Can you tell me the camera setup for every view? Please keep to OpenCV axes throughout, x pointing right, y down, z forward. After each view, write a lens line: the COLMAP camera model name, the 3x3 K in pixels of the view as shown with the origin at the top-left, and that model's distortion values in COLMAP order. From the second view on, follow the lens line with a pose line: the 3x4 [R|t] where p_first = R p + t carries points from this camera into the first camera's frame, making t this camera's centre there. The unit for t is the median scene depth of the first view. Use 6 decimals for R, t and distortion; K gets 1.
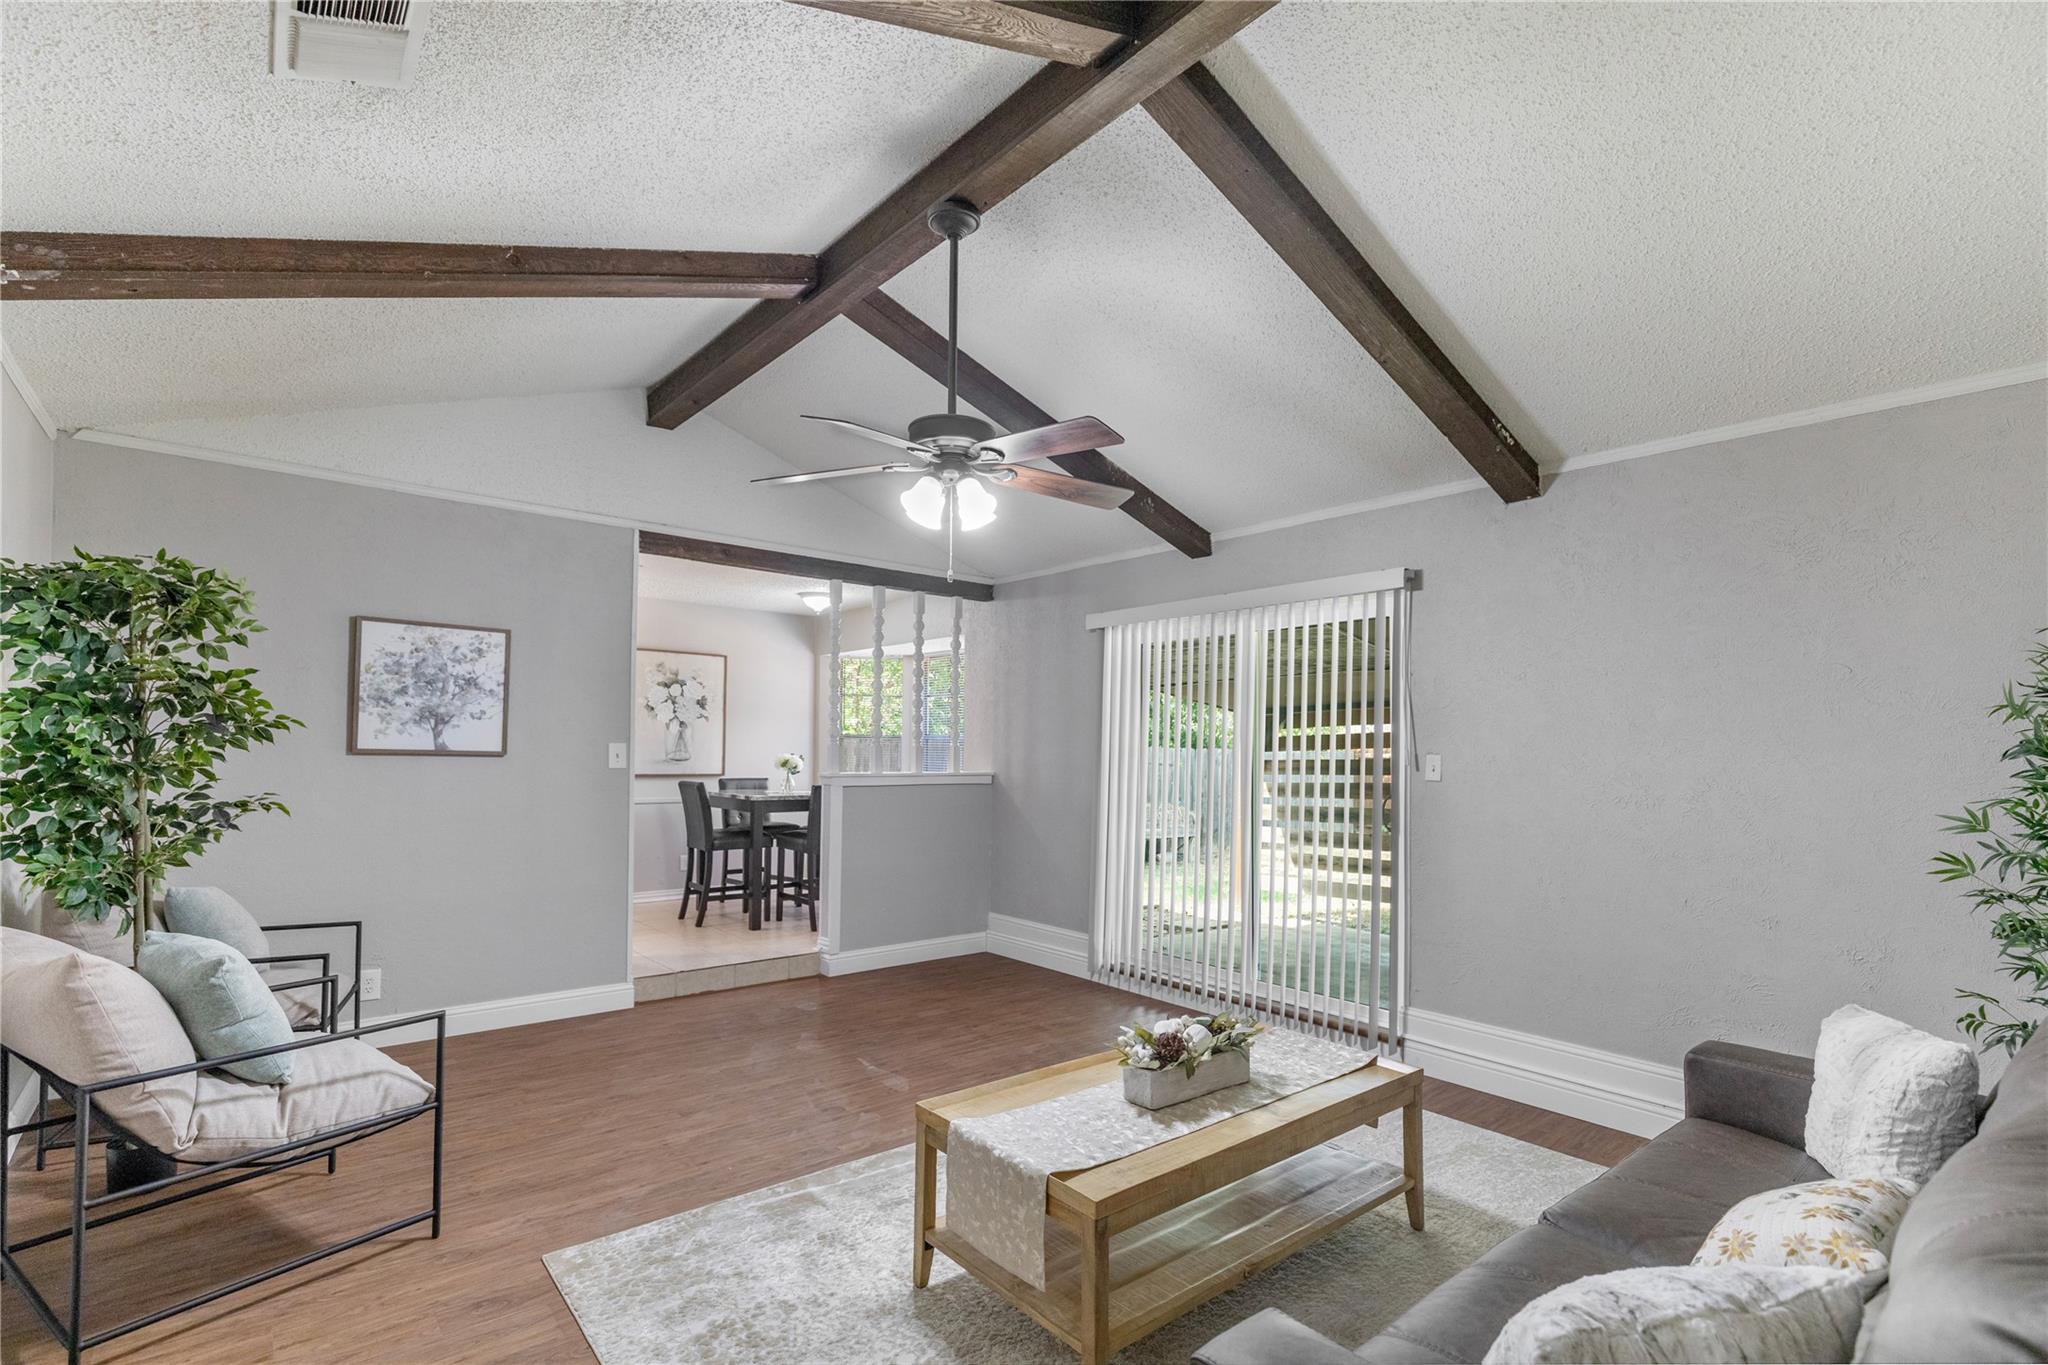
lens RADIAL K [[934.5, 0, 1002.4], [0, 934.5, 739.2], [0, 0, 1]] dist [0.008888, -0.001440]
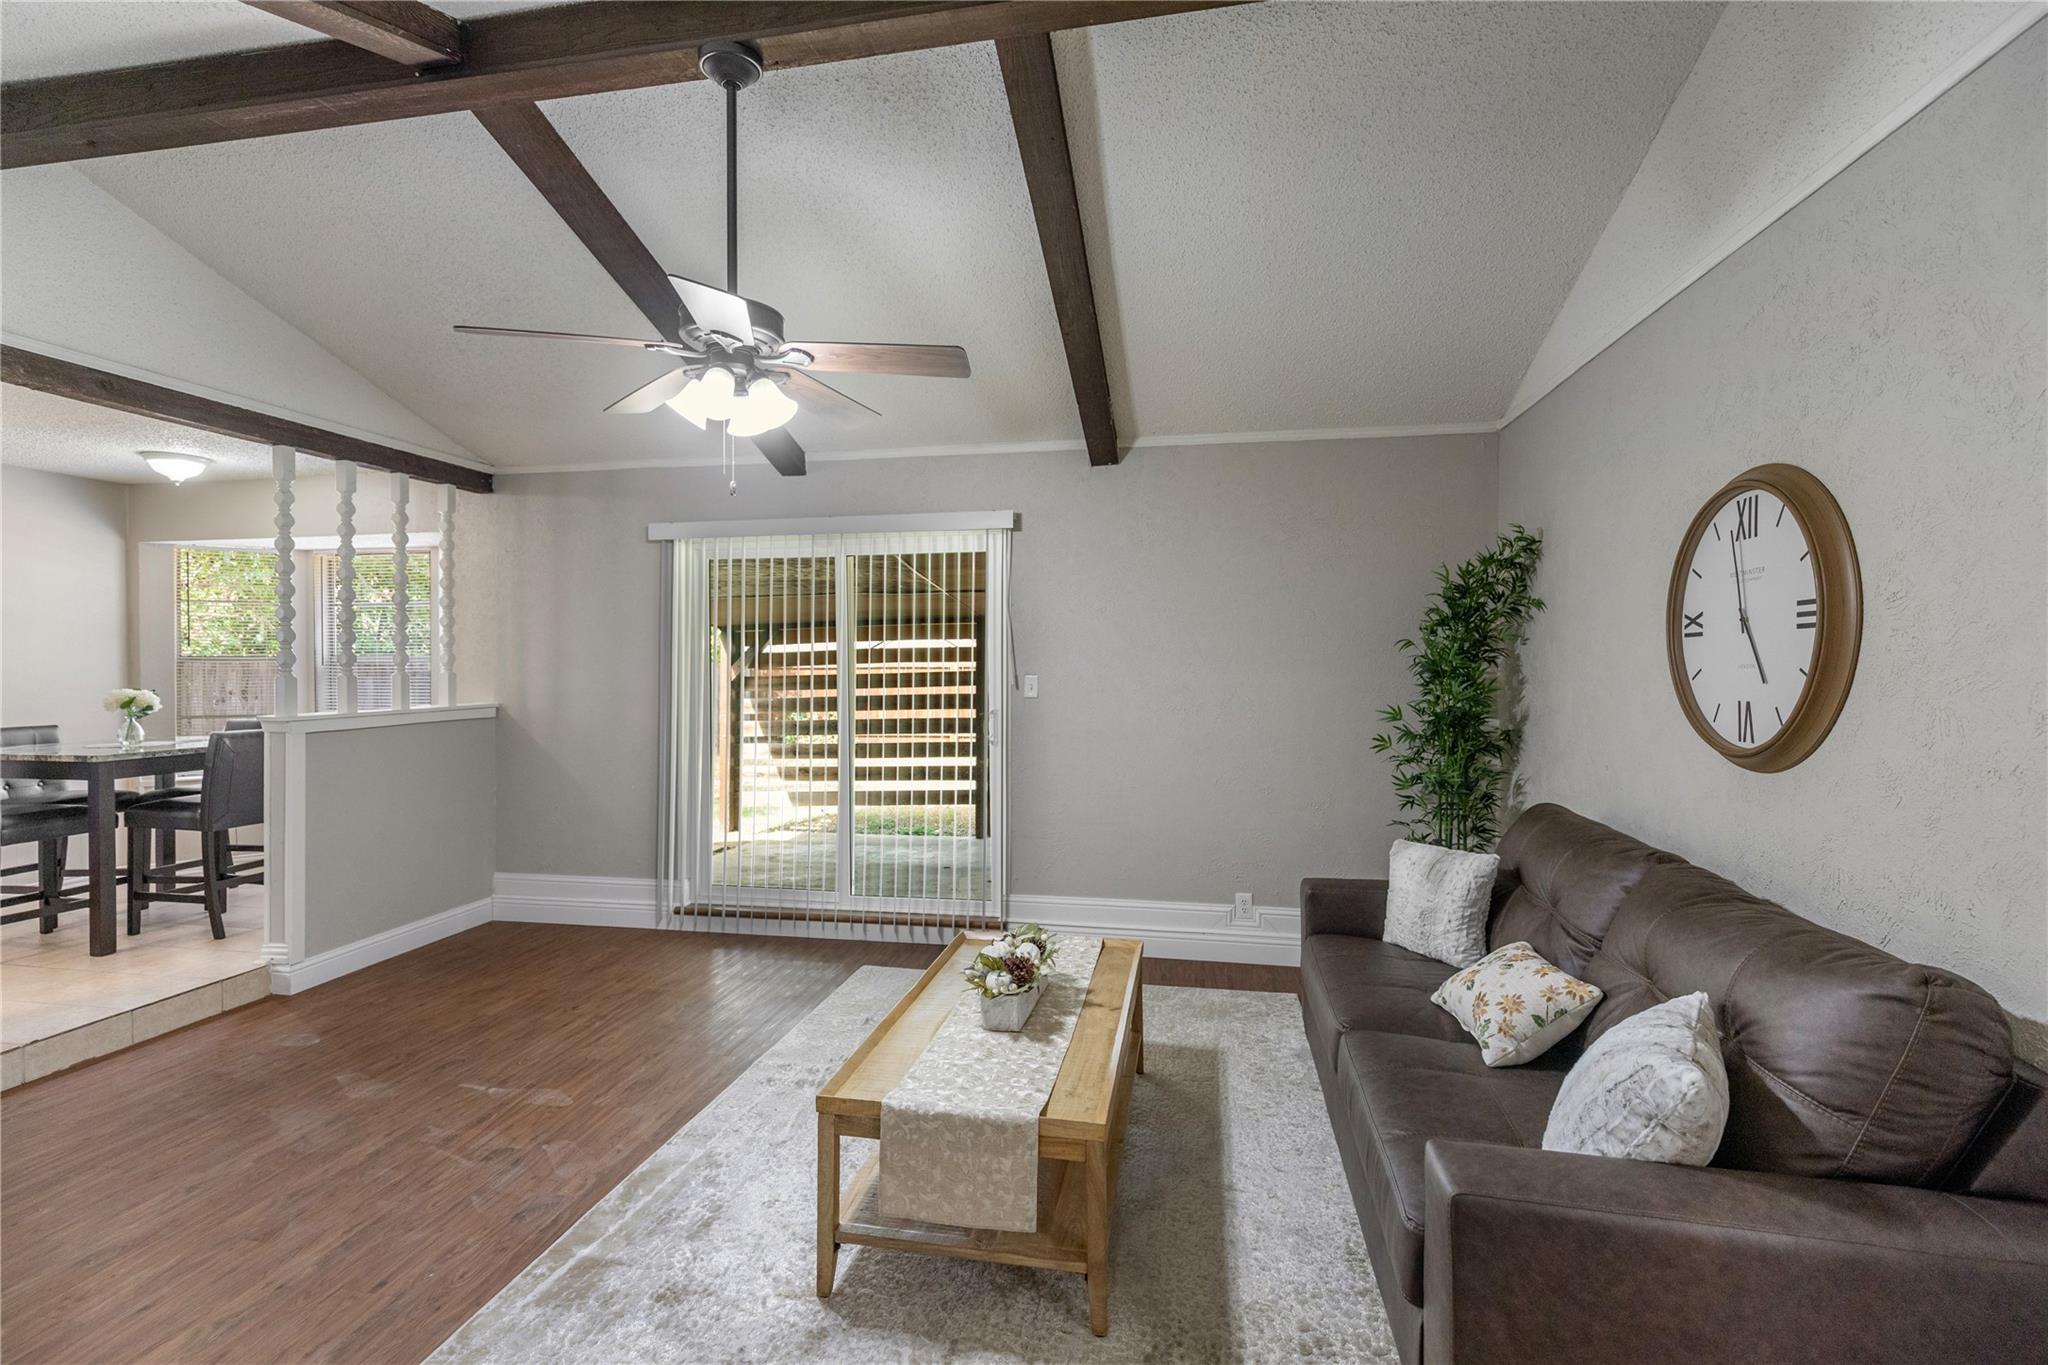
lens RADIAL K [[934.5, 0, 1016.0], [0, 934.5, 678.6], [0, 0, 1]] dist [0.008888, -0.001440]
pose [[0.775318, -0.027033, 0.630993, -0.244660], [0.006289, 0.999364, 0.035086, -0.016995], [-0.631540, -0.023235, 0.774995, 0.101267]]
